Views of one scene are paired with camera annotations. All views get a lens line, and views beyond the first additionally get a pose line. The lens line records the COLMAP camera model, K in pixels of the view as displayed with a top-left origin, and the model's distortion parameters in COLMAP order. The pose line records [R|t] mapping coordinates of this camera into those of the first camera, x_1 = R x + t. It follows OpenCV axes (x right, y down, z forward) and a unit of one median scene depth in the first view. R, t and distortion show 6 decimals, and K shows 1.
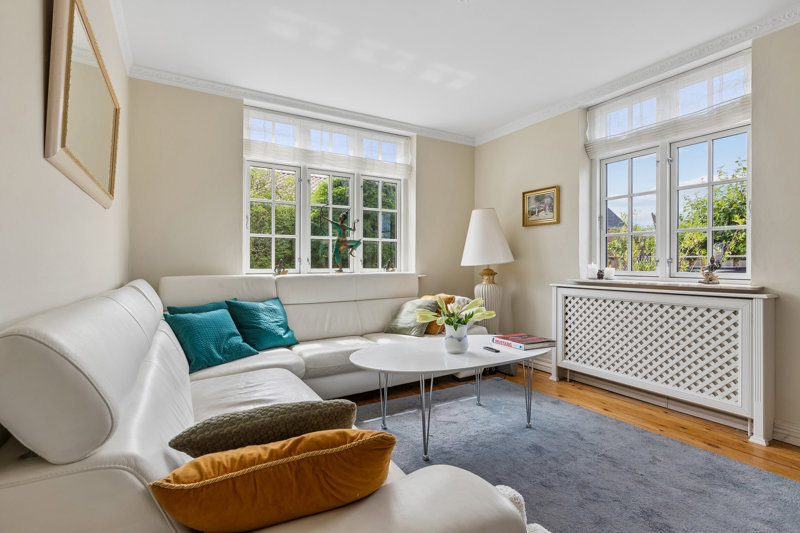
lens RADIAL K [[390.9, 0, 404.3], [0, 390.9, 264.1], [0, 0, 1]] dist [-0.000540, -0.000076]
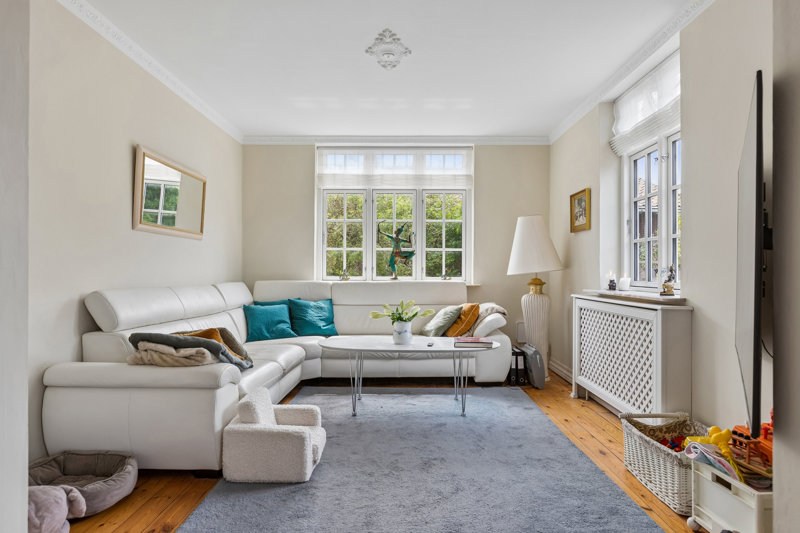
lens RADIAL K [[502.5, 0, 399.3], [0, 502.5, 270.8], [0, 0, 1]] dist [0.000431, -0.001606]
pose [[0.853216, 0.001774, -0.521555, 0.652882], [-0.004468, 0.999982, -0.003908, -0.000011], [0.521539, 0.005665, 0.853209, -0.249864]]
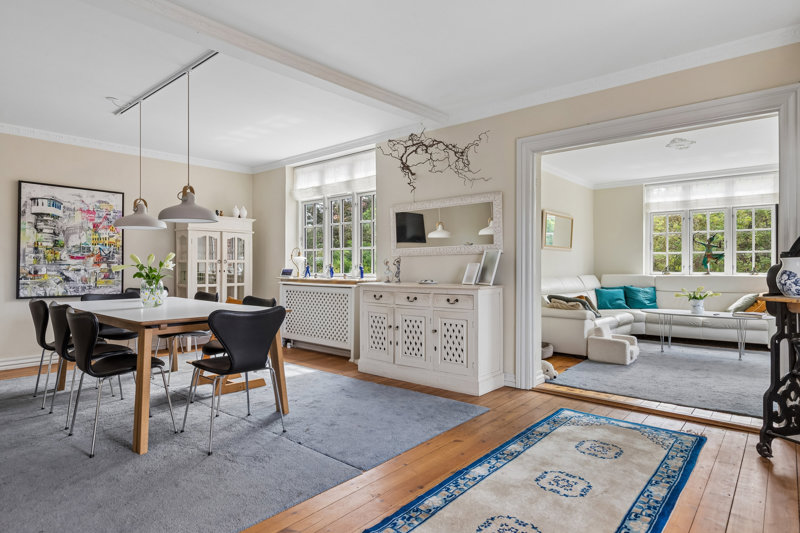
lens RADIAL K [[459.7, 0, 400.9], [0, 459.7, 263.8], [0, 0, 1]] dist [-0.000842, -0.000283]
pose [[0.324222, -0.005696, -0.945964, 1.285740], [-0.002502, 0.999973, -0.006879, -0.007106], [0.945978, 0.004597, 0.324199, -0.830789]]
